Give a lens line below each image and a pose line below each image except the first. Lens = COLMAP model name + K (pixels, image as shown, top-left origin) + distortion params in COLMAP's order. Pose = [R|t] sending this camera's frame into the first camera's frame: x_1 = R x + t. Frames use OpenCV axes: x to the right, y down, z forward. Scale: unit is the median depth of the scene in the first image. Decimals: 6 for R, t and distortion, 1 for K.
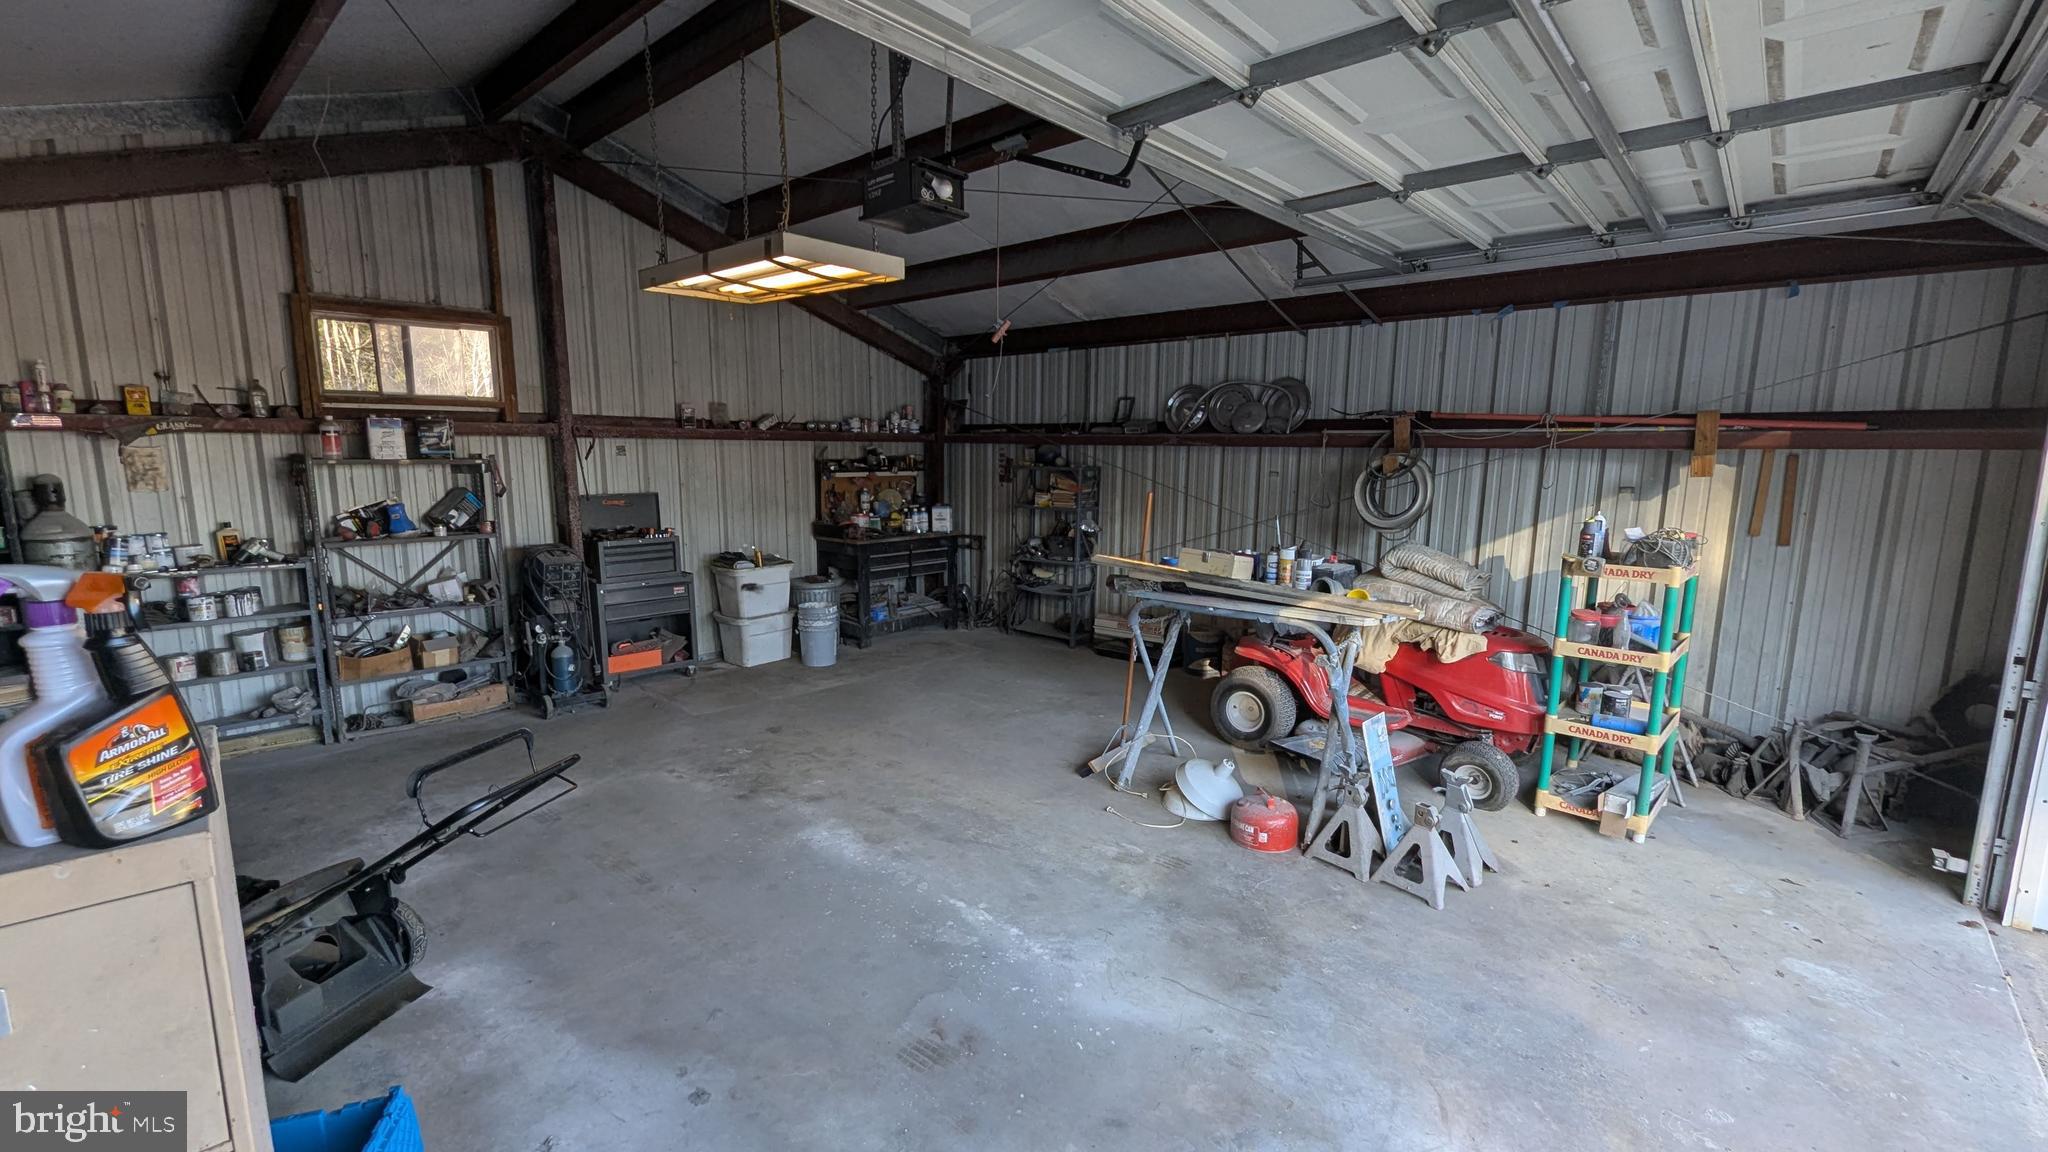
lens RADIAL K [[842.6, 0, 1028.3], [0, 842.6, 582.5], [0, 0, 1]] dist [0.000463, -0.000714]
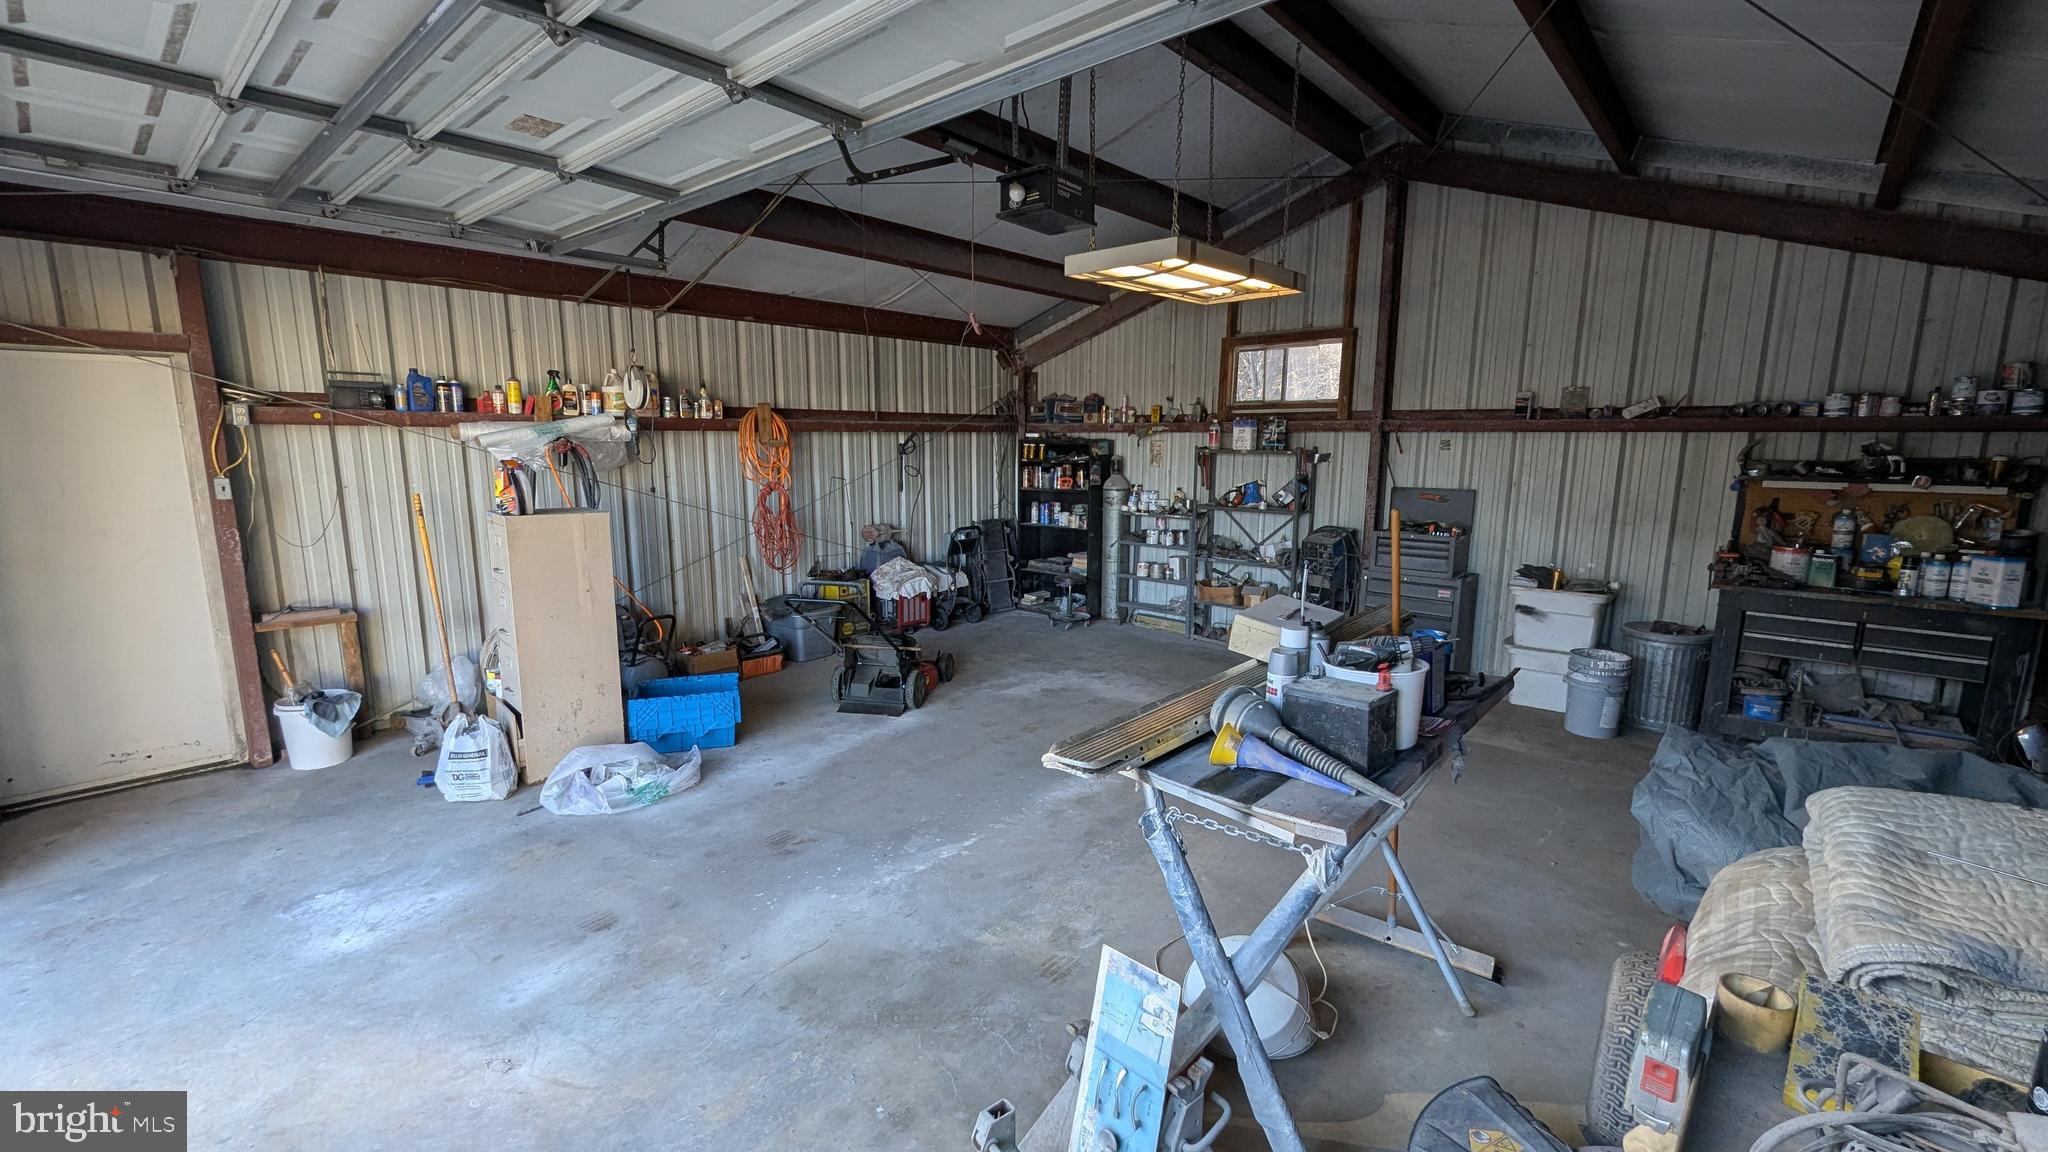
lens RADIAL K [[842.6, 0, 1028.3], [0, 842.6, 582.5], [0, 0, 1]] dist [0.000463, -0.000714]
pose [[0.010502, 0.159703, -0.987109, 0.610071], [-0.163184, 0.974204, 0.155879, -0.089723], [0.986540, 0.159444, 0.036292, 0.618656]]
